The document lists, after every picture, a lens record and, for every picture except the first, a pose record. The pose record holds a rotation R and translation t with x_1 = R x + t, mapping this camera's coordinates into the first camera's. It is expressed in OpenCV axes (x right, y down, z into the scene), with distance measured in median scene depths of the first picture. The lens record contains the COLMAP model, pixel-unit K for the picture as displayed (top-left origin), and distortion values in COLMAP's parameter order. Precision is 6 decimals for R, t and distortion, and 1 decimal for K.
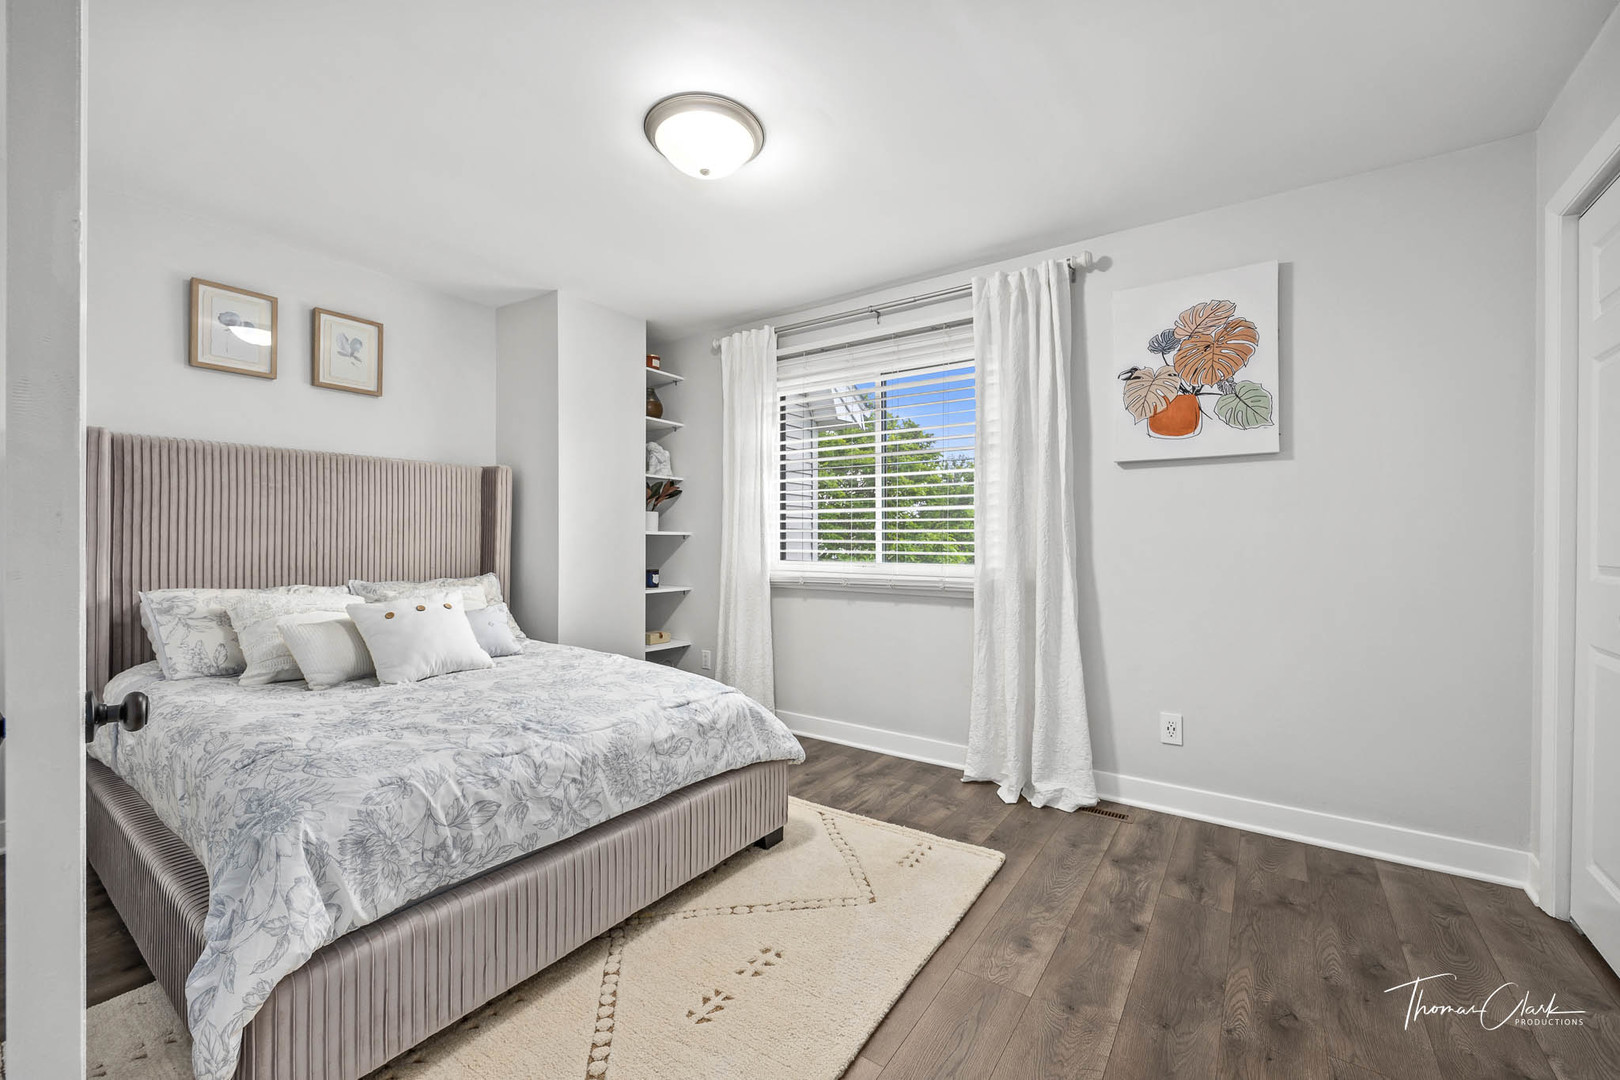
lens RADIAL K [[650.7, 0, 810.0], [0, 650.7, 540.0], [0, 0, 1]] dist [-0.006518, 0.000170]
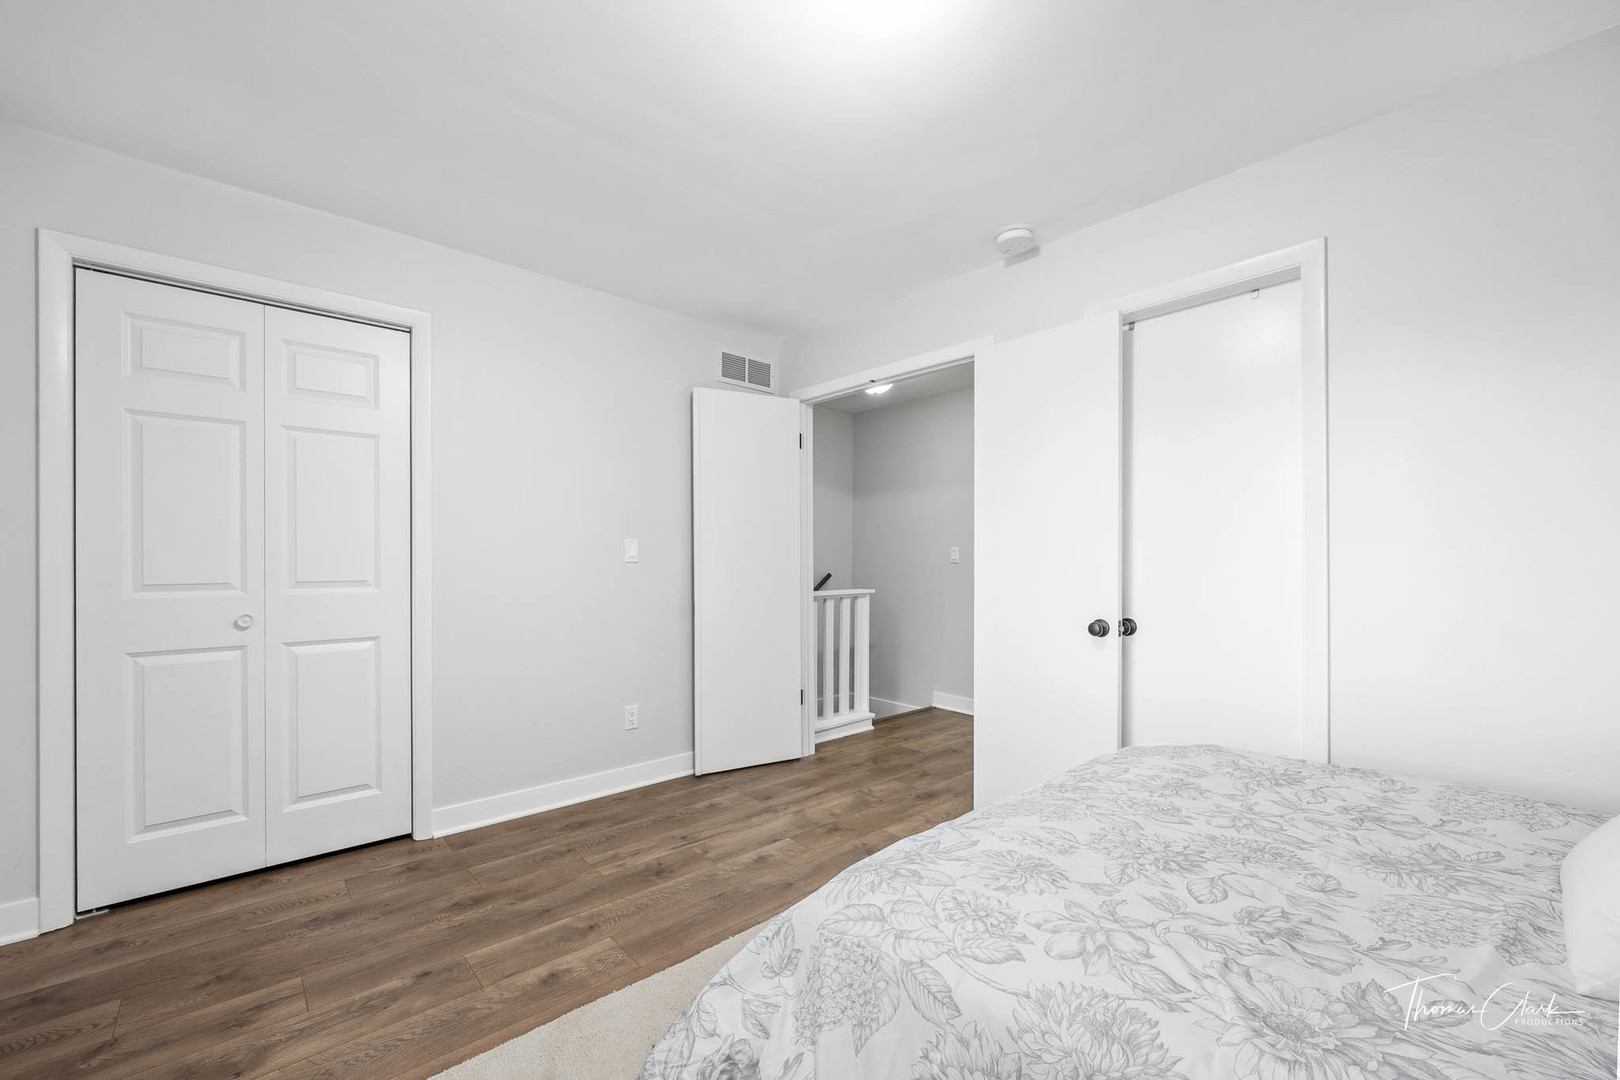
lens RADIAL K [[650.7, 0, 810.0], [0, 650.7, 540.0], [0, 0, 1]] dist [-0.006518, 0.000170]
pose [[-0.972843, 0.007372, 0.231348, -0.275559], [0.002036, 0.999727, -0.023296, -0.011150], [-0.231457, -0.022192, -0.972592, 1.872882]]
